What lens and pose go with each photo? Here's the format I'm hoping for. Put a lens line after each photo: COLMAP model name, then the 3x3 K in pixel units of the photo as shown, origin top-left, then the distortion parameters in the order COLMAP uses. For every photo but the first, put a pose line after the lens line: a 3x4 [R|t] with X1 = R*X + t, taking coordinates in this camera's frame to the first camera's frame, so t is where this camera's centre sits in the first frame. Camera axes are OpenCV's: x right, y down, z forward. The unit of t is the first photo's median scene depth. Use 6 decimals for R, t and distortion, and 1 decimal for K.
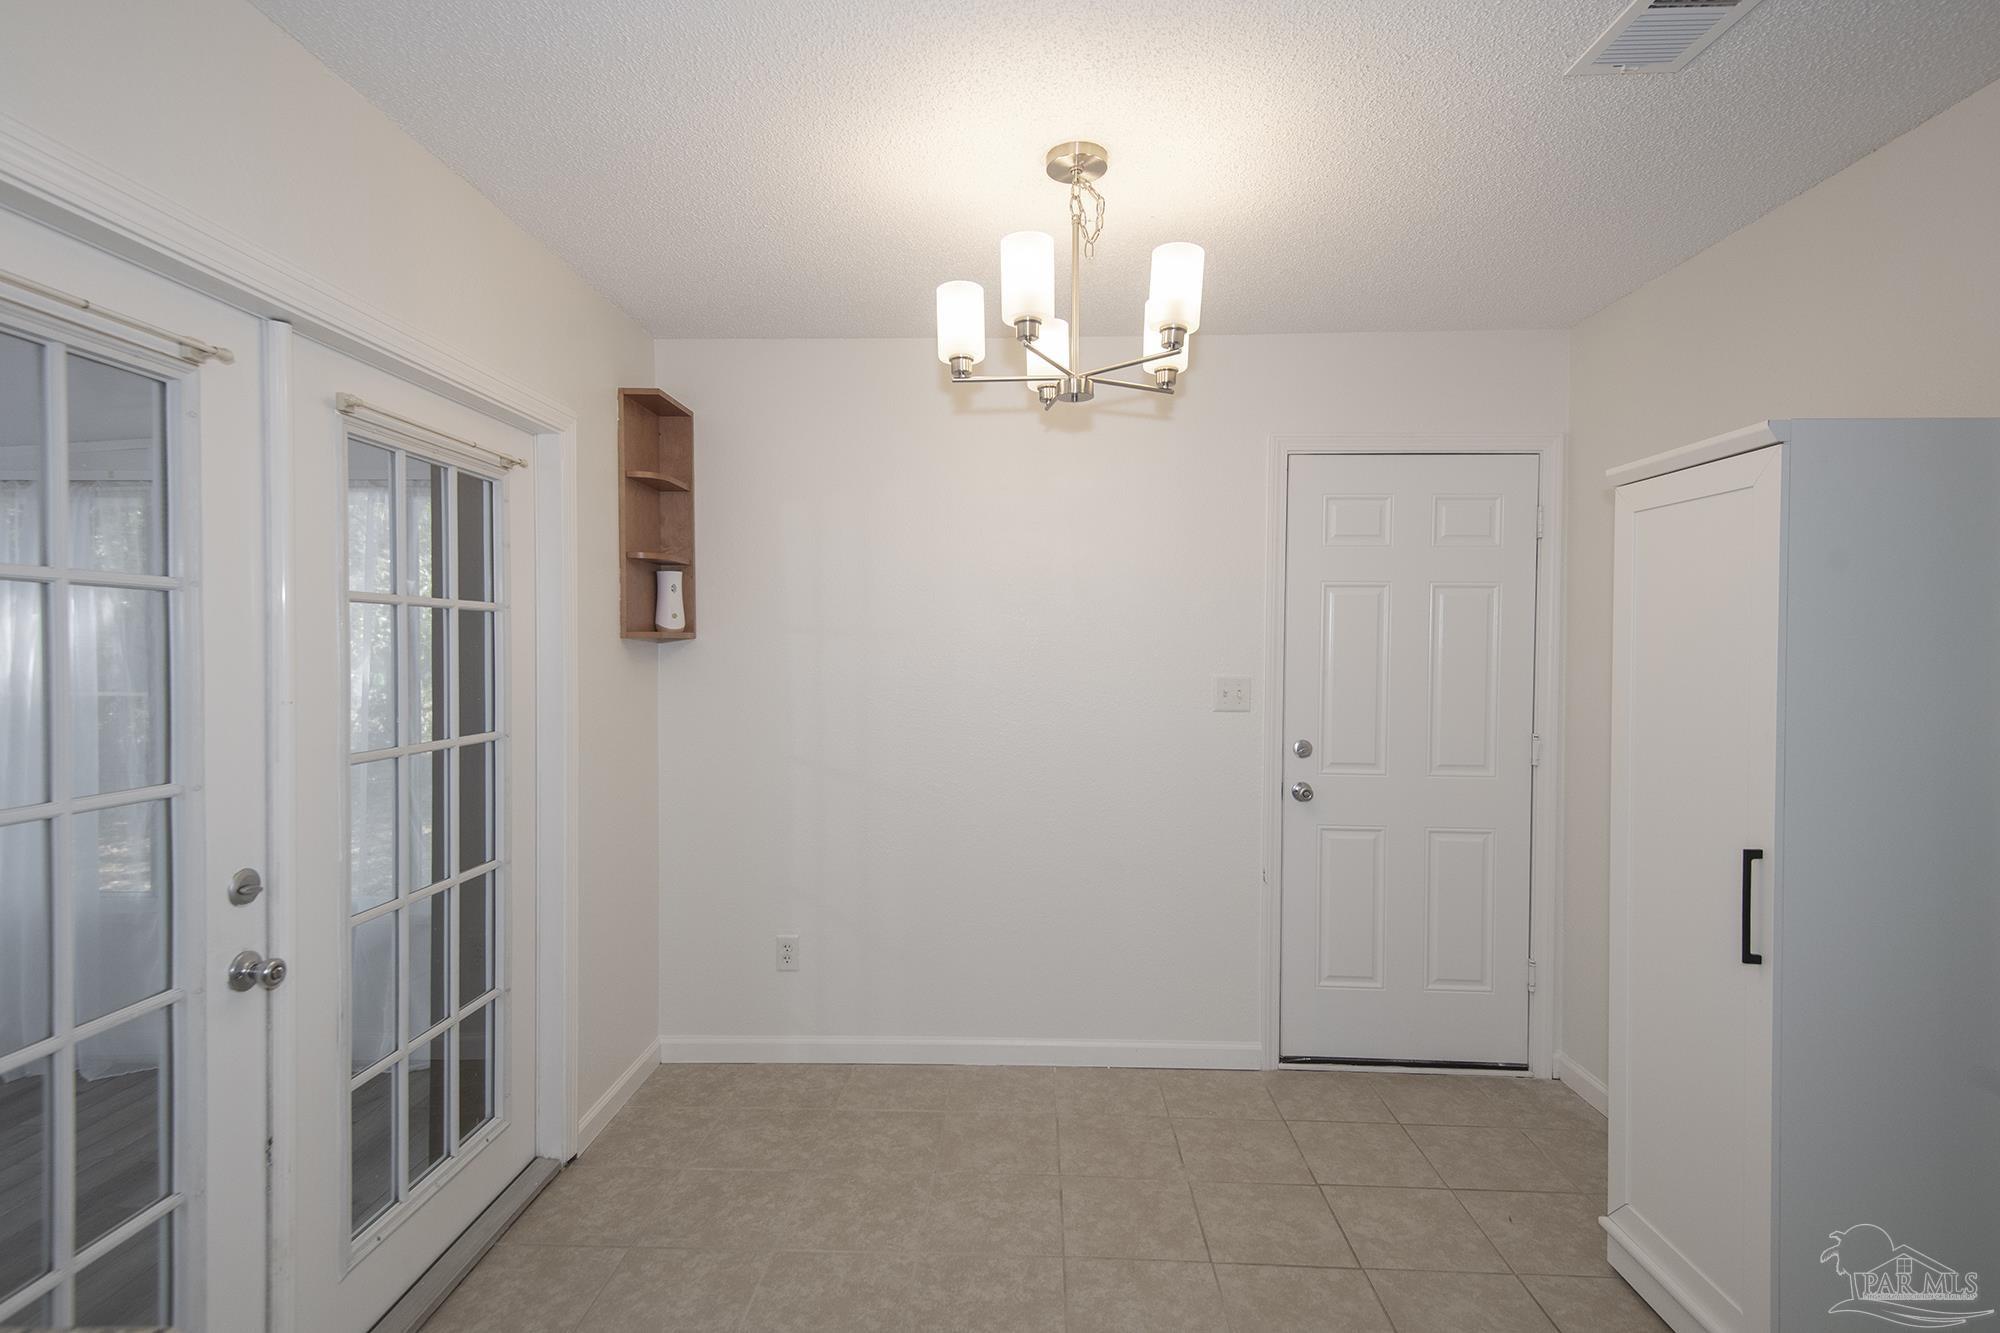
lens RADIAL K [[1024.4, 0, 1018.4], [0, 1024.4, 668.9], [0, 0, 1]] dist [0.019508, -0.001922]
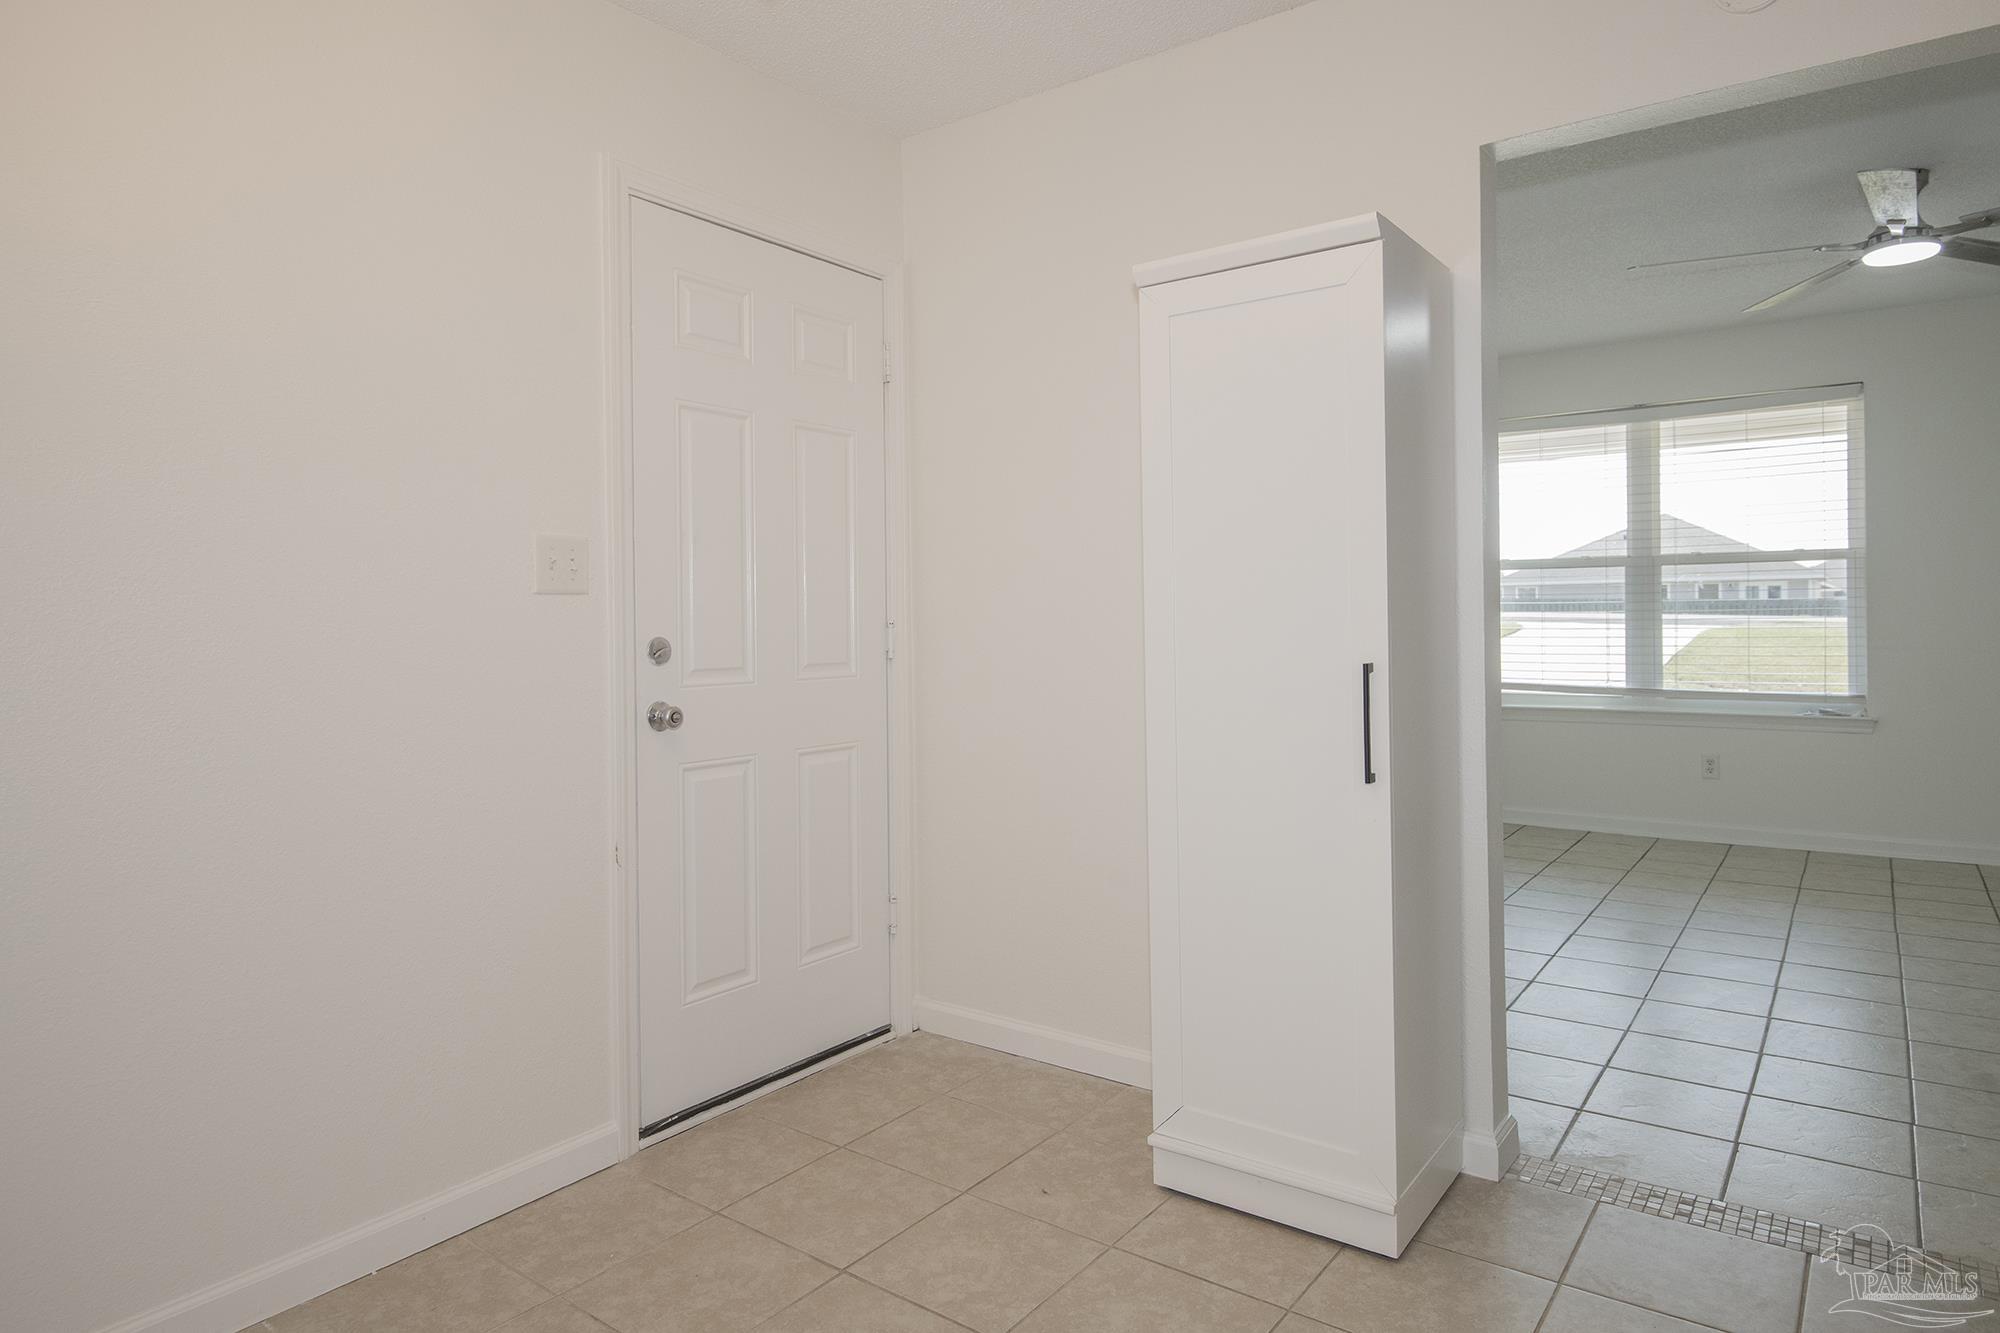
lens RADIAL K [[1182.1, 0, 1000.5], [0, 1182.1, 648.4], [0, 0, 1]] dist [0.034240, -0.012729]
pose [[0.569162, -0.037843, 0.821354, -0.243257], [0.046789, 0.998812, 0.013596, 0.082242], [-0.820893, 0.030692, 0.570256, 0.414360]]
